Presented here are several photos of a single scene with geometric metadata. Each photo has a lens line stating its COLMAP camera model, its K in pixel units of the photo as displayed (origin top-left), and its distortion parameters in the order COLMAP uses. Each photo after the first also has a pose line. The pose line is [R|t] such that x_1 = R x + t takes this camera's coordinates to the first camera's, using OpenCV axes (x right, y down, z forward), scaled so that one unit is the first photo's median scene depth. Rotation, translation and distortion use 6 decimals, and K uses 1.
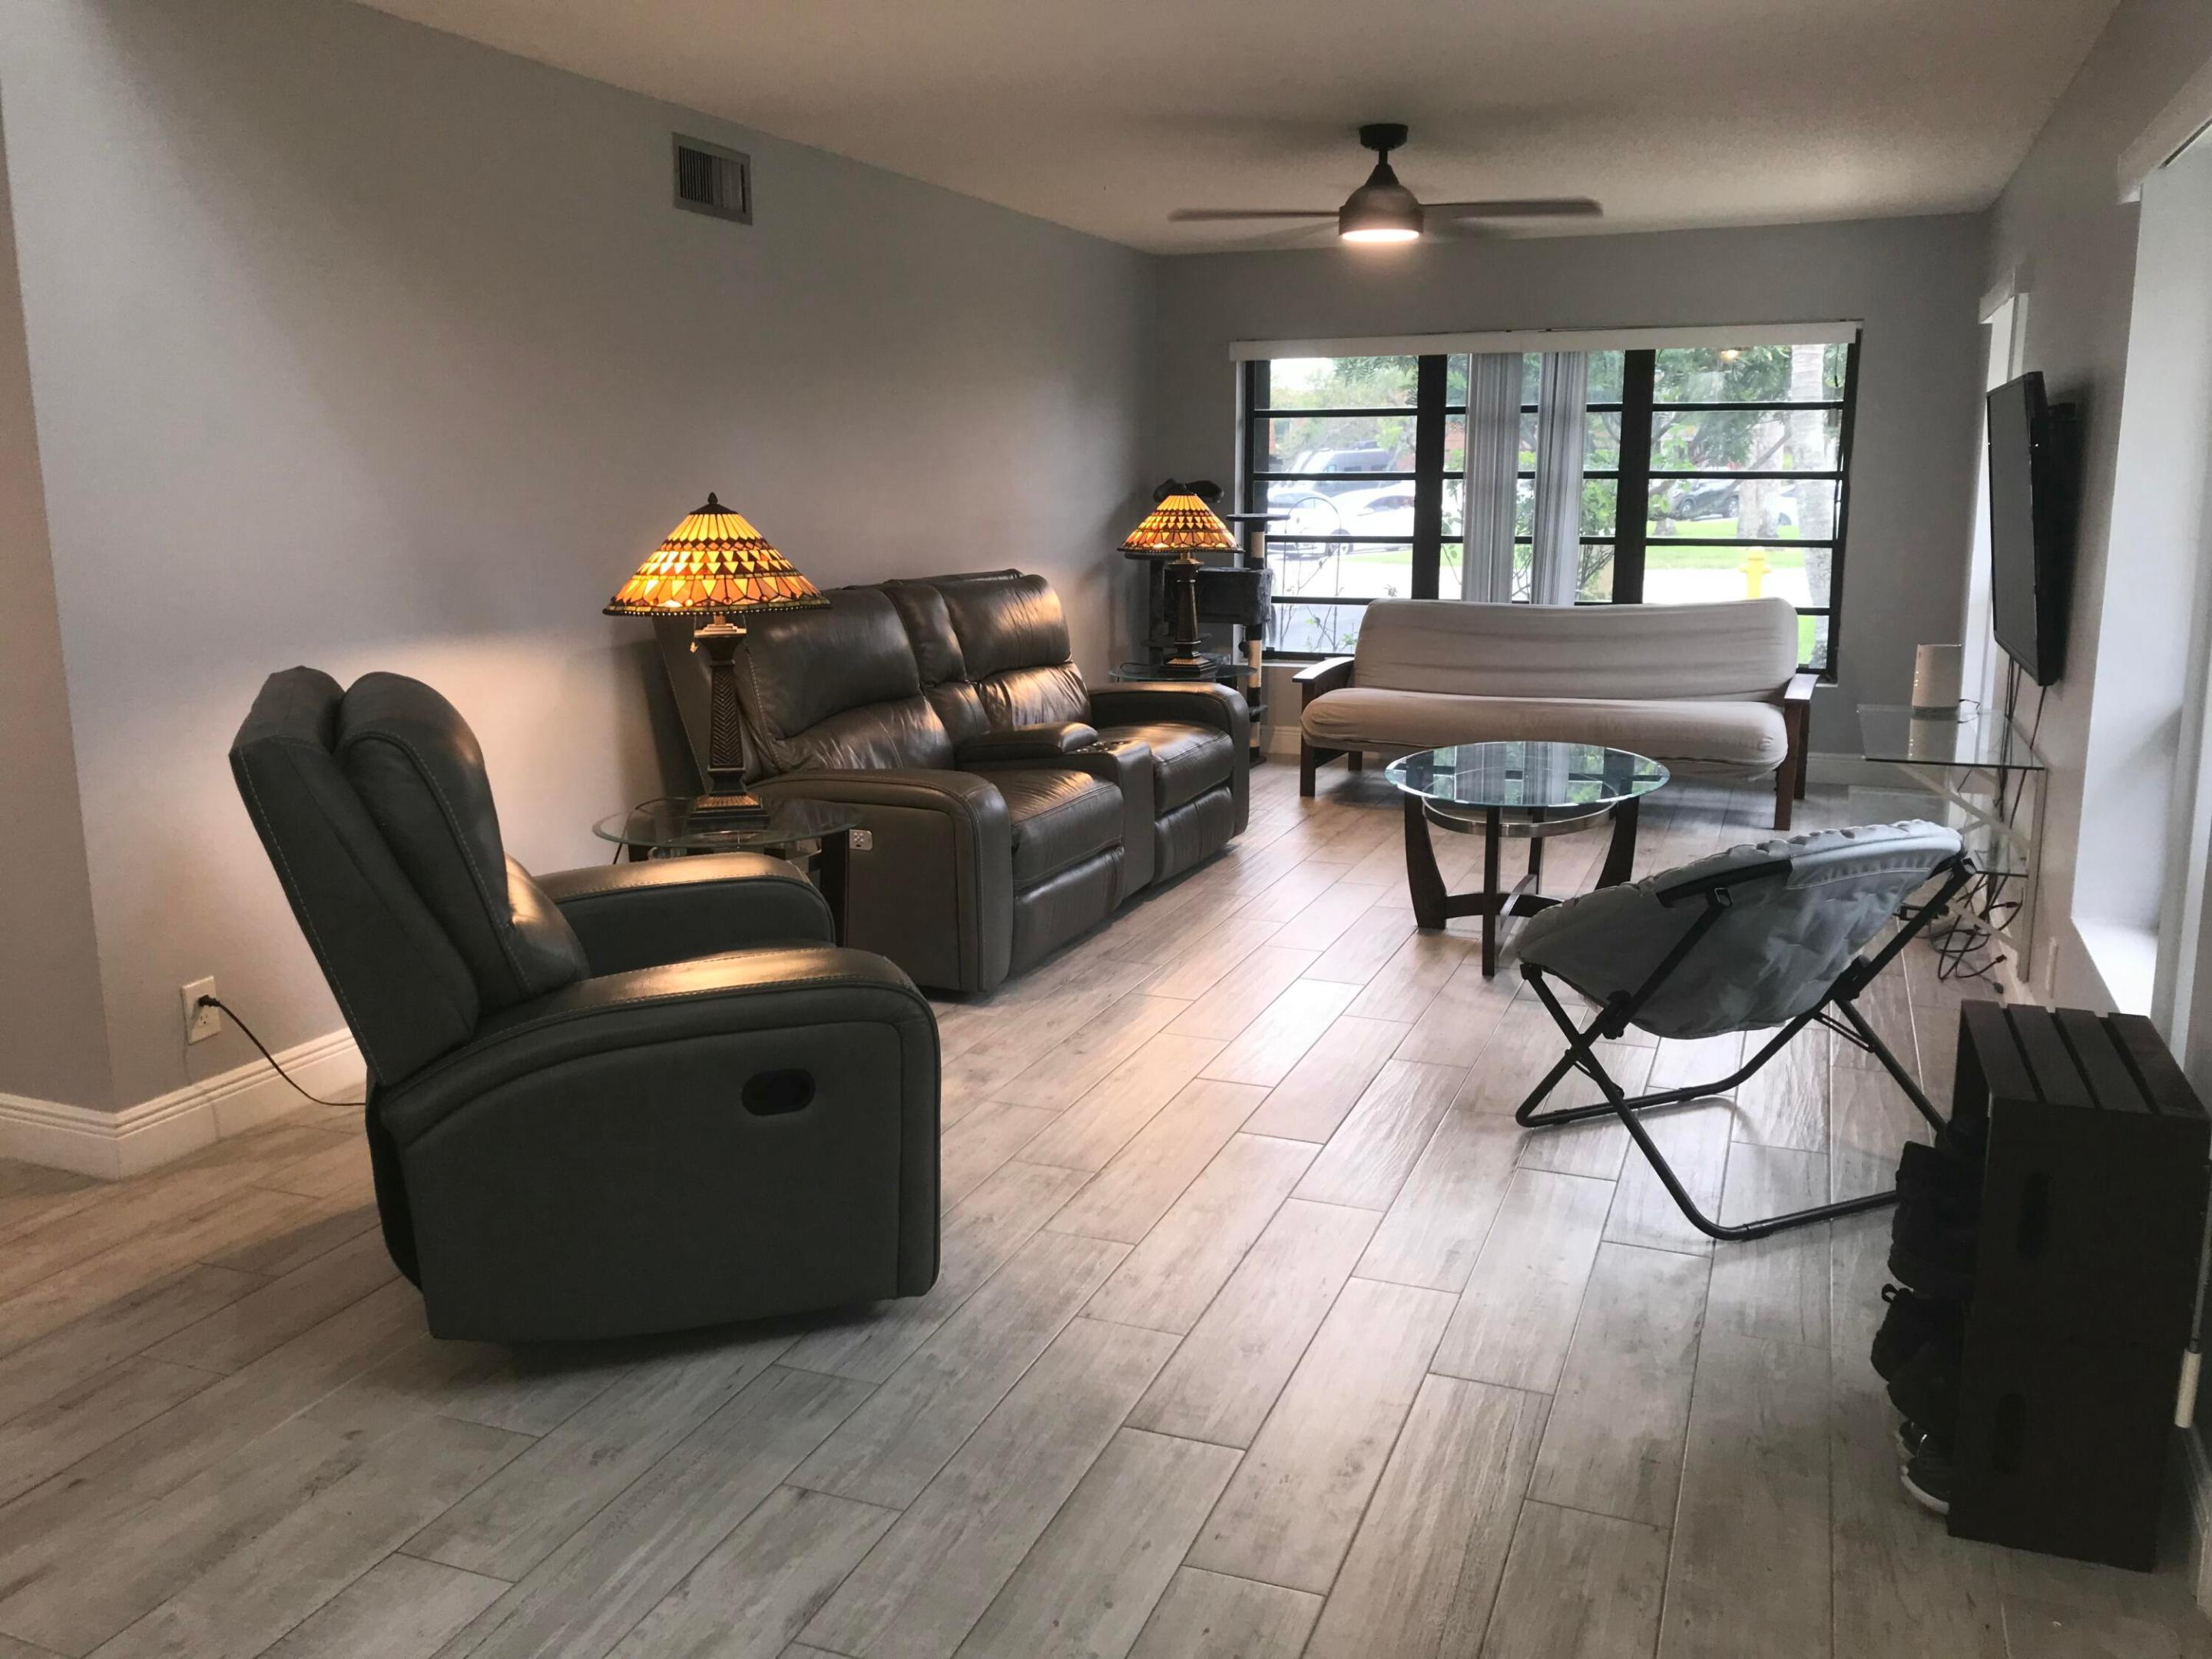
lens RADIAL K [[1823.9, 0, 1103.7], [0, 1823.9, 830.8], [0, 0, 1]] dist [0.019347, 0.015662]
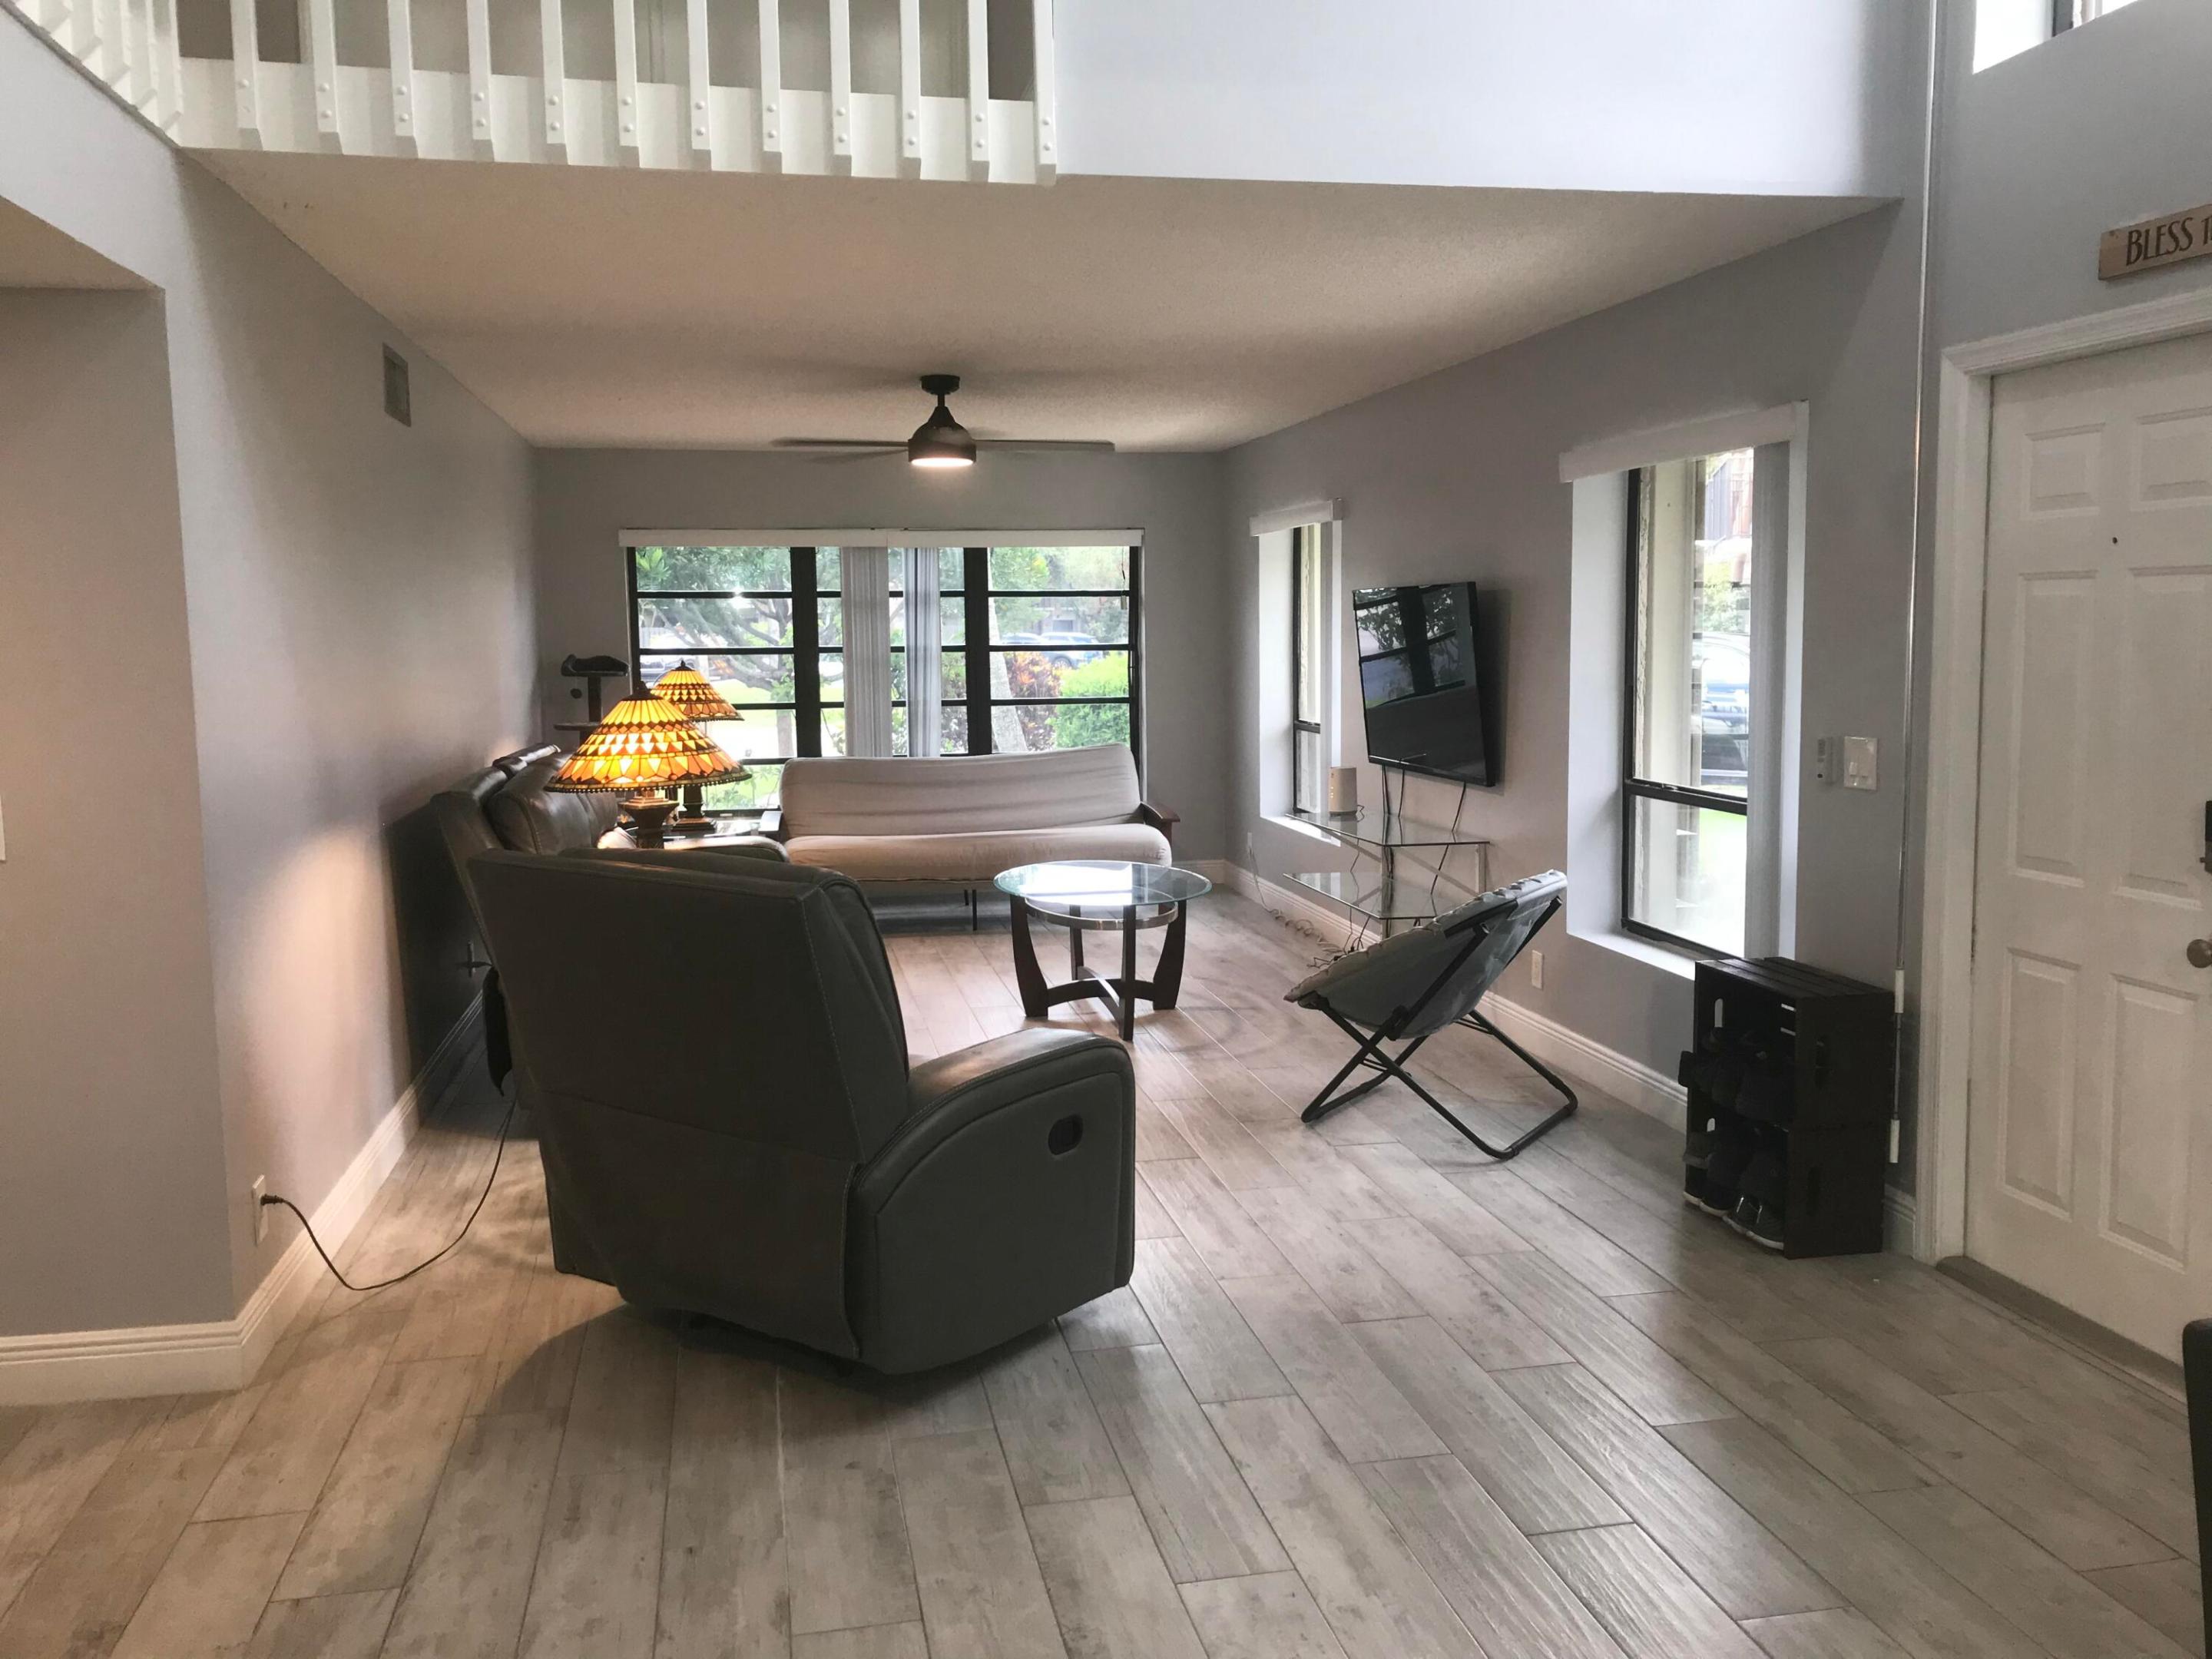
lens RADIAL K [[1823.9, 0, 1101.5], [0, 1823.9, 824.4], [0, 0, 1]] dist [0.019347, 0.015662]
pose [[0.838232, -0.064921, 0.541435, -0.444765], [0.113343, 0.991946, -0.056534, -0.000902], [-0.533404, 0.108756, 0.838840, -0.068990]]
